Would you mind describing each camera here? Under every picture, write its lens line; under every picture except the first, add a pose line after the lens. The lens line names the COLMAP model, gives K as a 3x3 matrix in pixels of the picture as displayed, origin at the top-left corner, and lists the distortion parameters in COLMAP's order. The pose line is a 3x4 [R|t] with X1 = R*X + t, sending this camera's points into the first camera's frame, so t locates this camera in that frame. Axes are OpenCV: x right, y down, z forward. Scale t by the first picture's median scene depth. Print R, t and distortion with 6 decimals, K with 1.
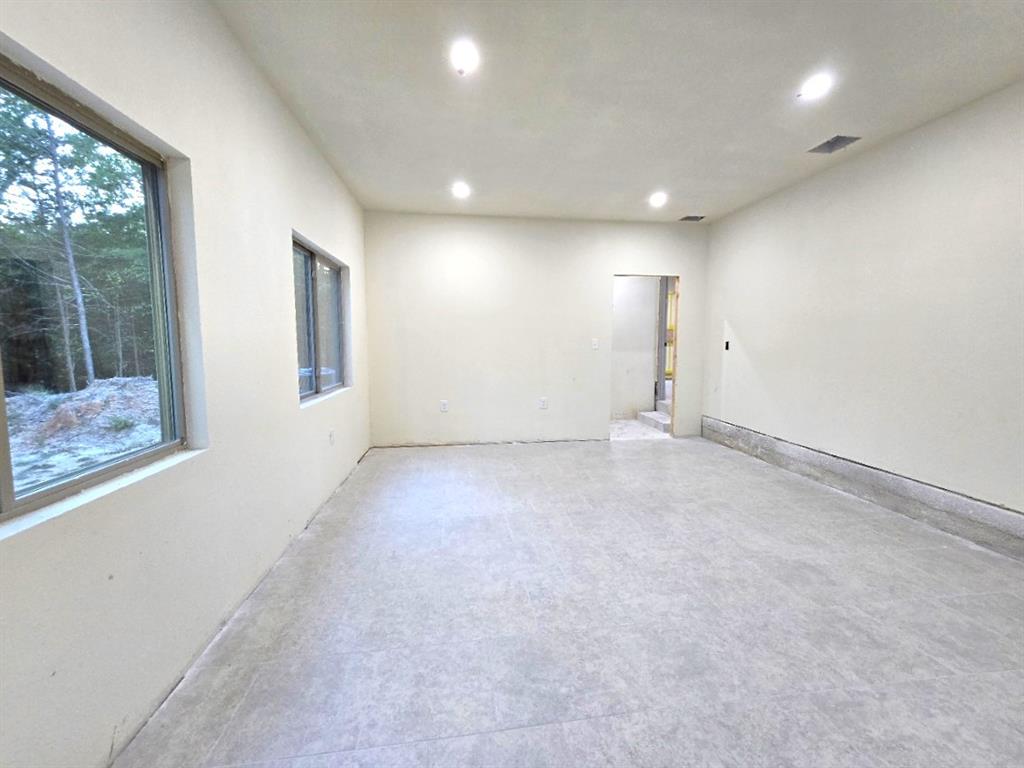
lens RADIAL K [[421.1, 0, 518.2], [0, 421.1, 381.0], [0, 0, 1]] dist [-0.004481, 0.000015]
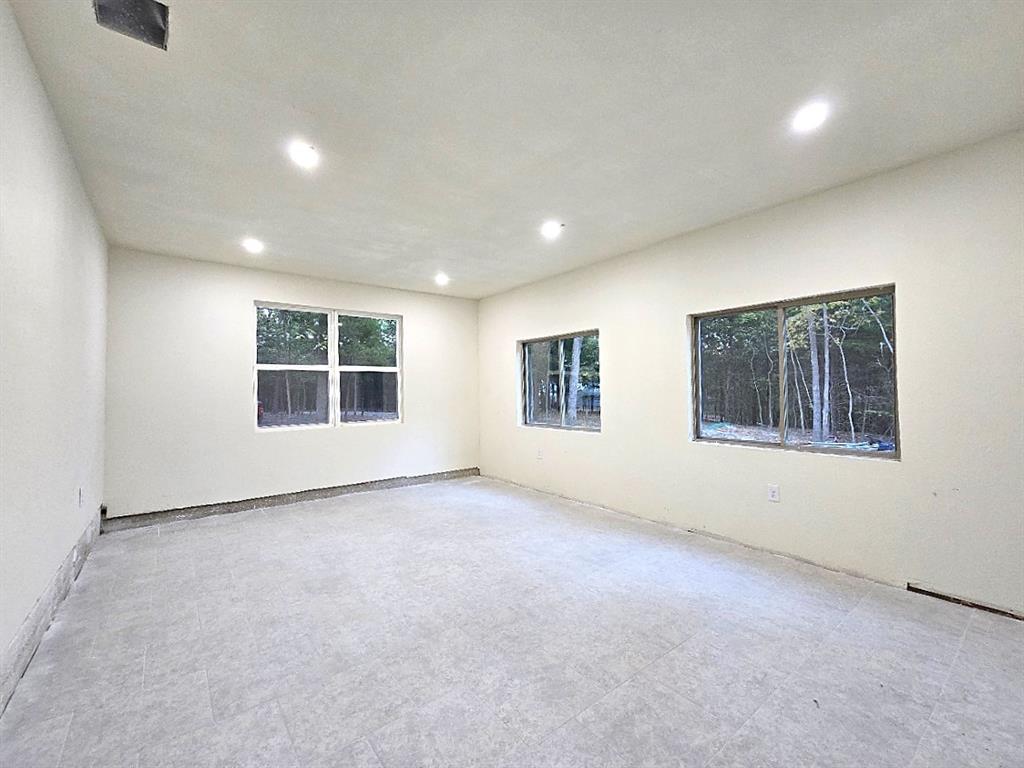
lens RADIAL K [[421.1, 0, 518.2], [0, 421.1, 381.0], [0, 0, 1]] dist [-0.004481, 0.000015]
pose [[-0.853057, -0.004706, -0.521796, 0.780552], [-0.039927, 0.997617, 0.056277, -0.213217], [0.520287, 0.068841, -0.851212, 2.151021]]
